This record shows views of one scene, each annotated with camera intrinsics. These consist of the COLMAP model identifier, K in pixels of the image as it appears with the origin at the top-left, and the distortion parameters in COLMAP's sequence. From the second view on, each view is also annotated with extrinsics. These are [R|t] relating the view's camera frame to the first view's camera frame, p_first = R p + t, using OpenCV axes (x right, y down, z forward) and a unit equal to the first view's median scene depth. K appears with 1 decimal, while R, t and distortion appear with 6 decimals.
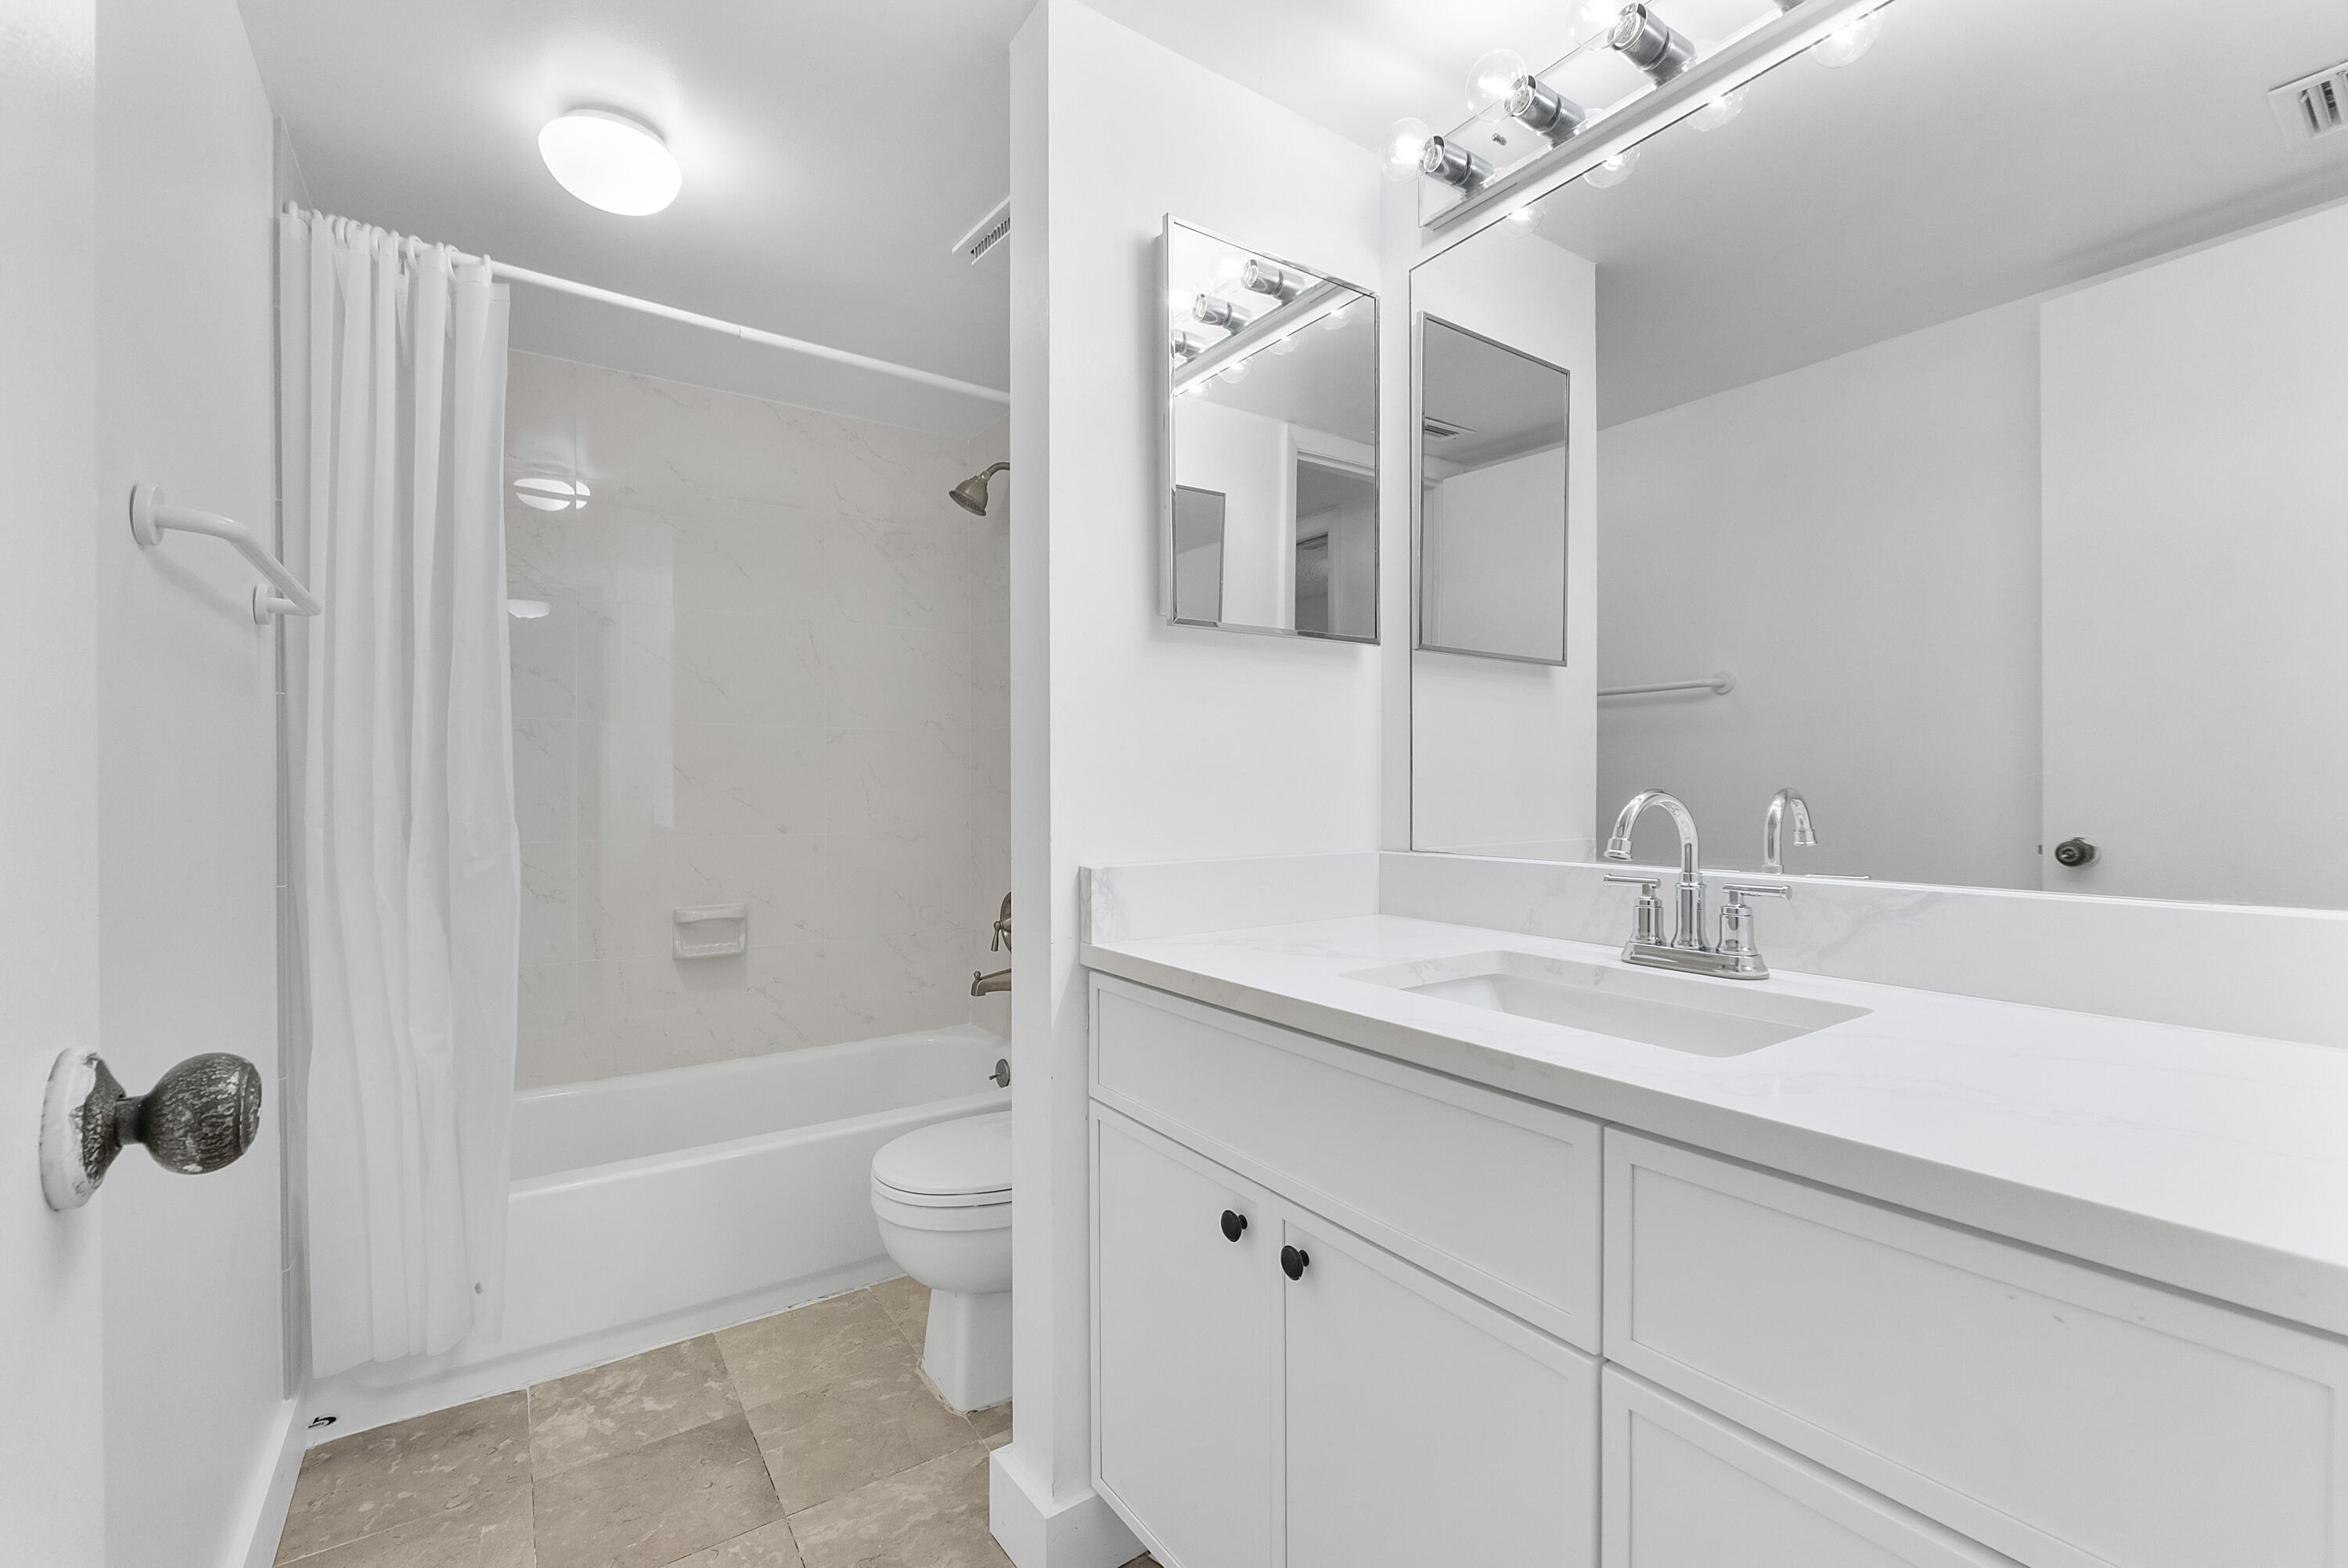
lens RADIAL K [[994.9, 0, 1182.8], [0, 994.9, 787.1], [0, 0, 1]] dist [-0.004787, -0.000128]
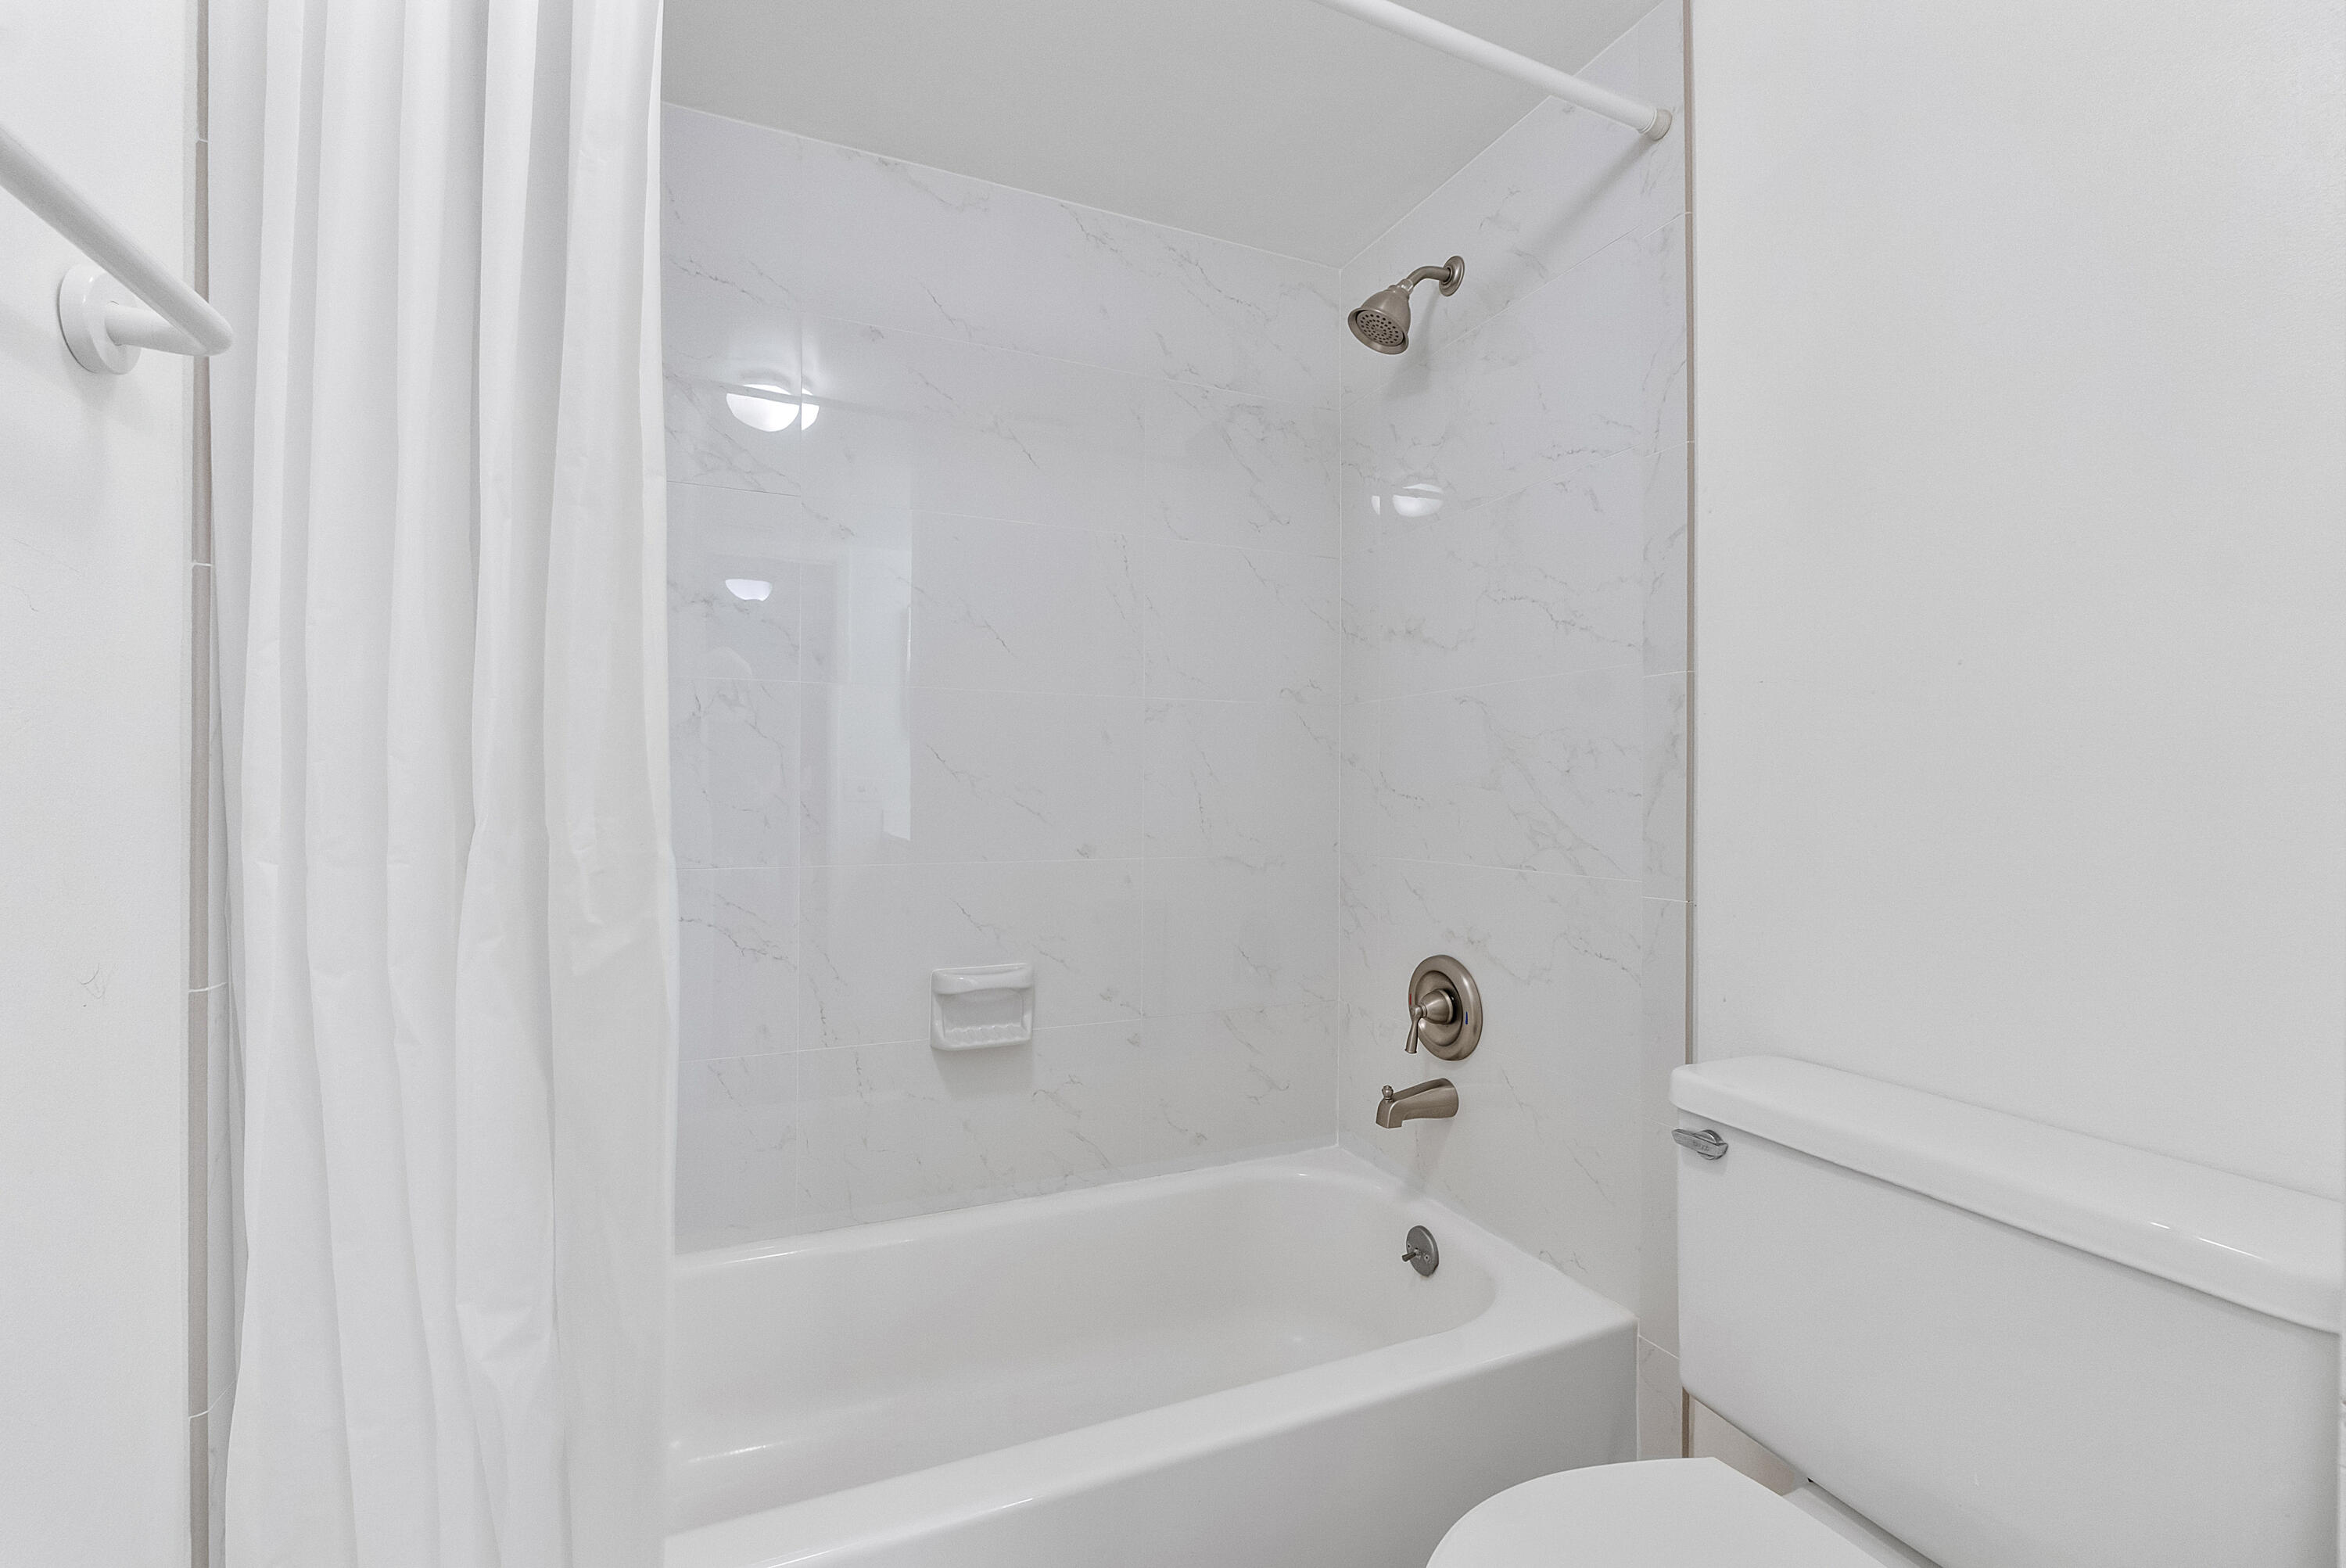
lens RADIAL K [[994.3, 0, 1181.7], [0, 994.3, 787.1], [0, 0, 1]] dist [-0.004787, -0.000128]
pose [[0.983765, 0.004839, -0.179397, -0.315561], [-0.006031, 0.999963, -0.006098, 0.005143], [0.179361, 0.007081, 0.983758, 0.519037]]
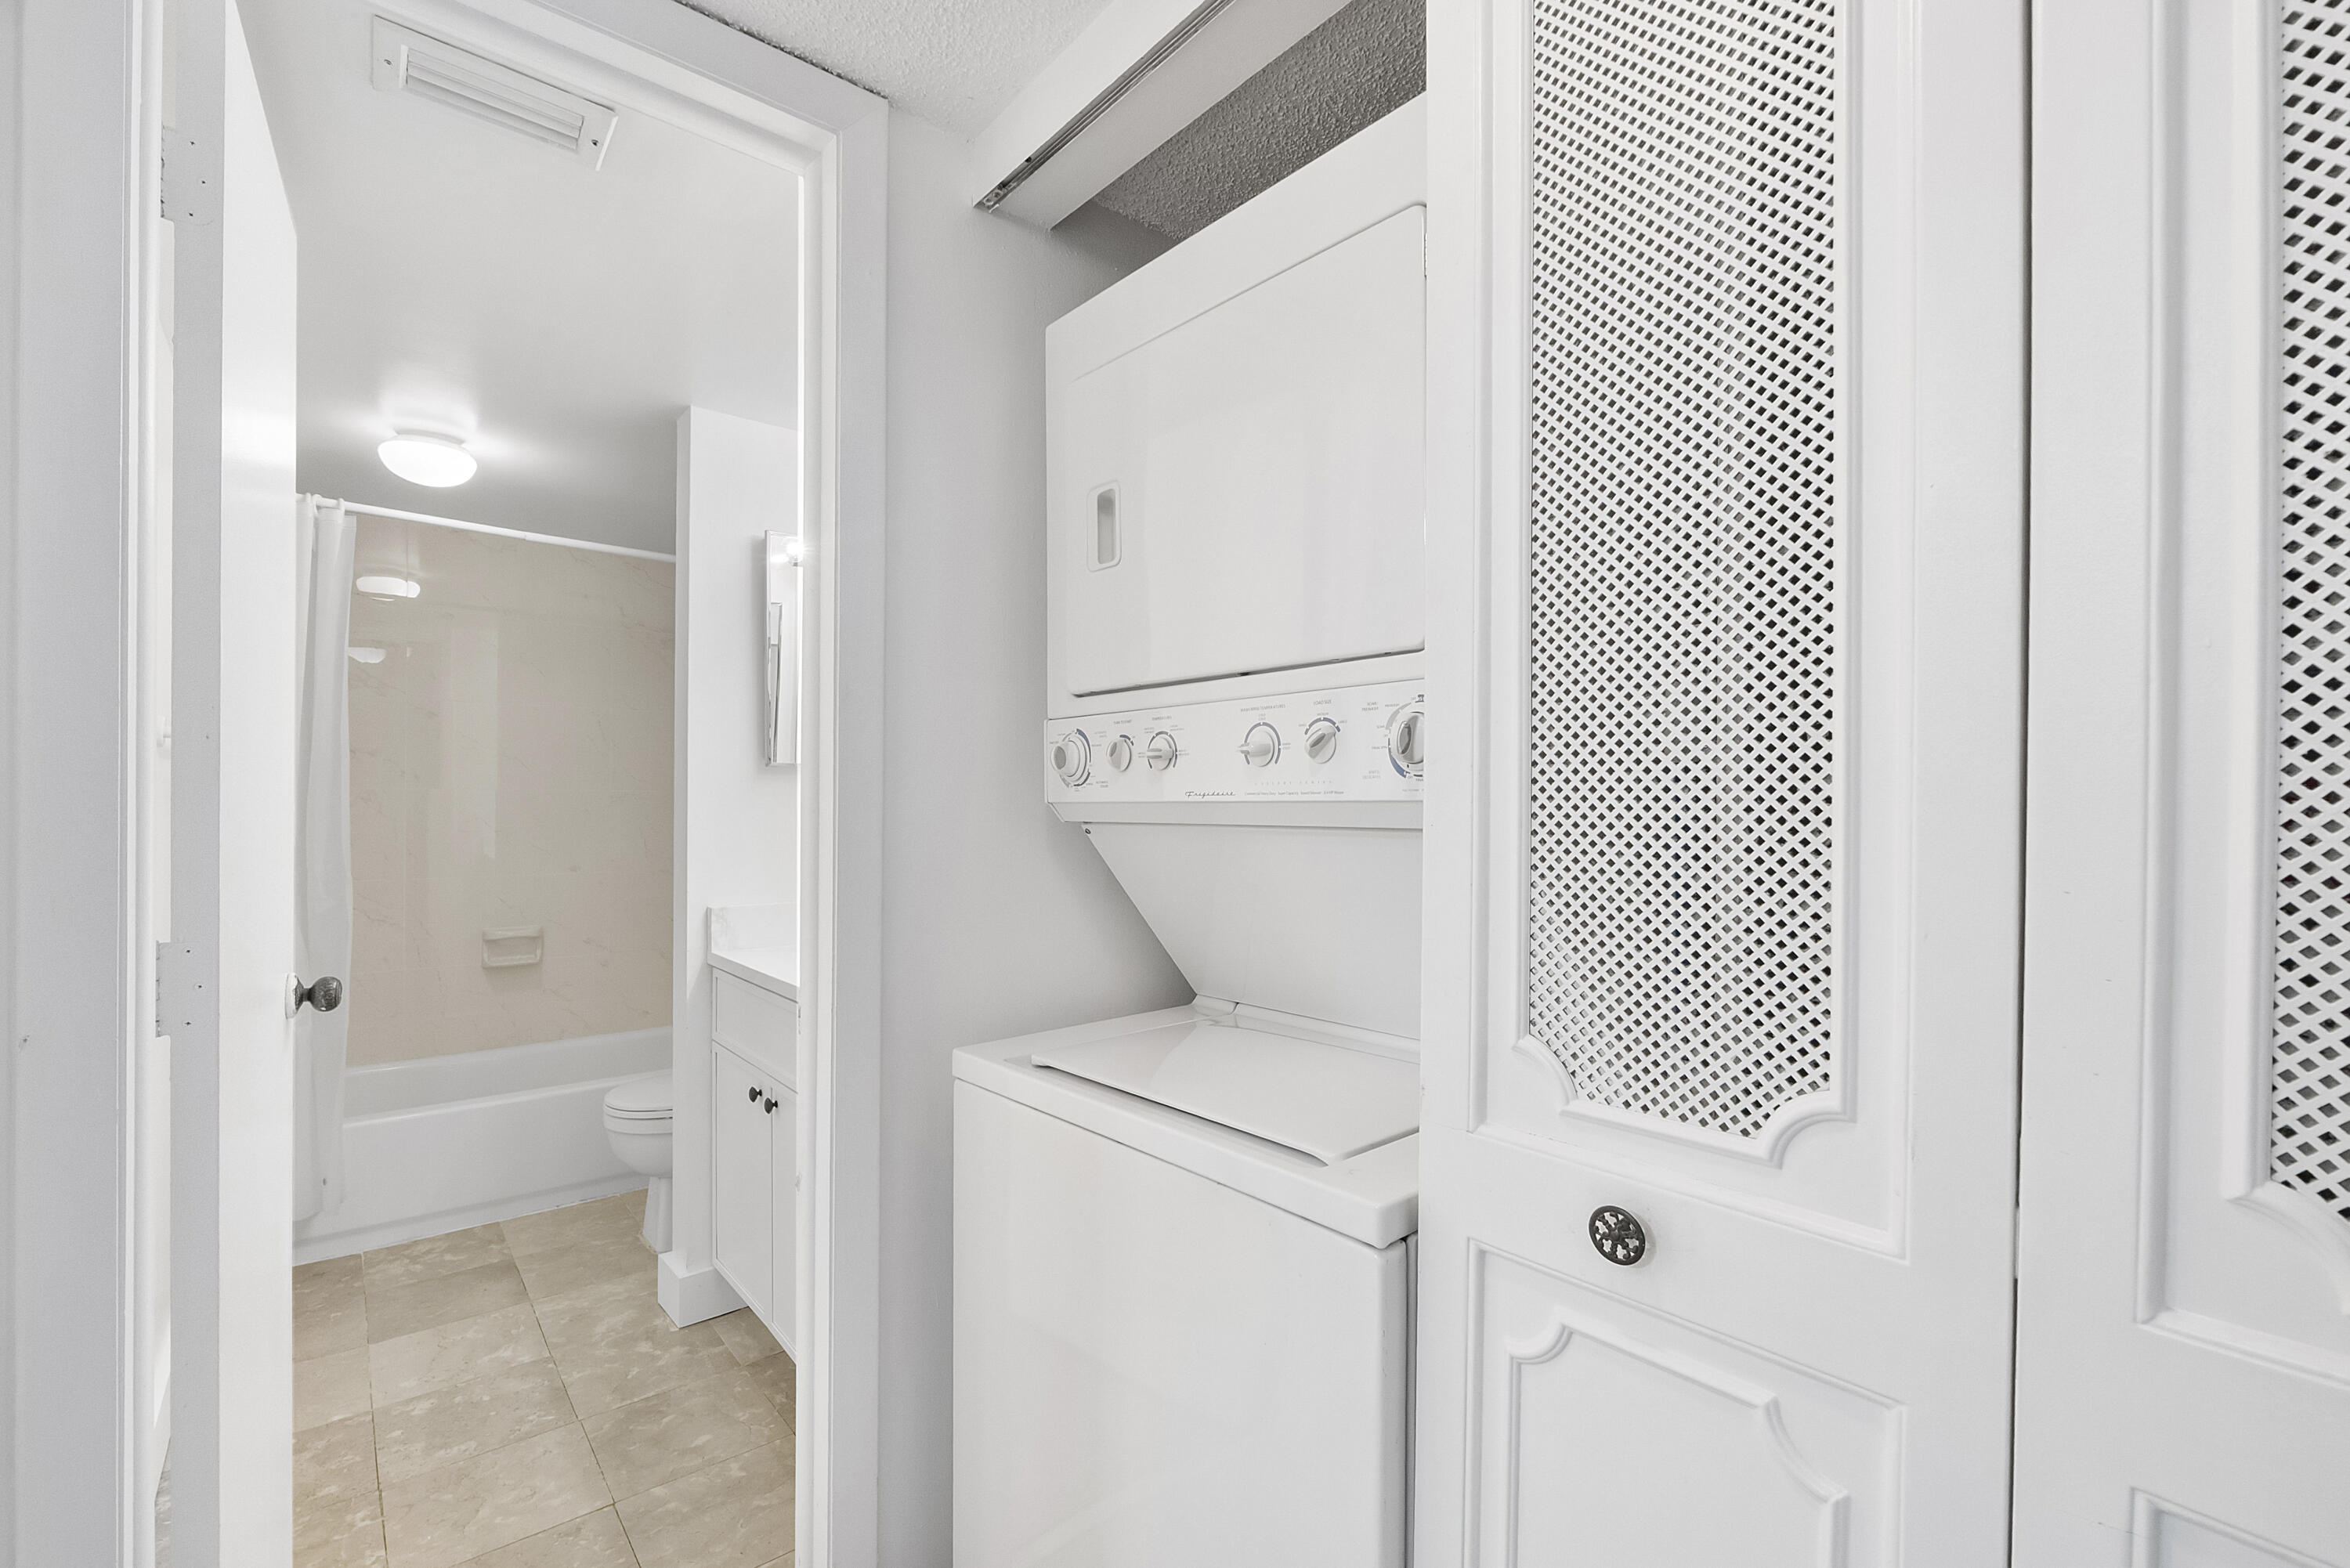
lens RADIAL K [[1021.3, 0, 1175.0], [0, 1021.3, 784.0], [0, 0, 1]] dist [-0.002052, -0.000016]
pose [[0.995929, 0.002743, 0.090101, 0.378722], [-0.001927, 0.999956, -0.009138, -0.081683], [-0.090122, 0.008927, 0.995891, -0.586705]]
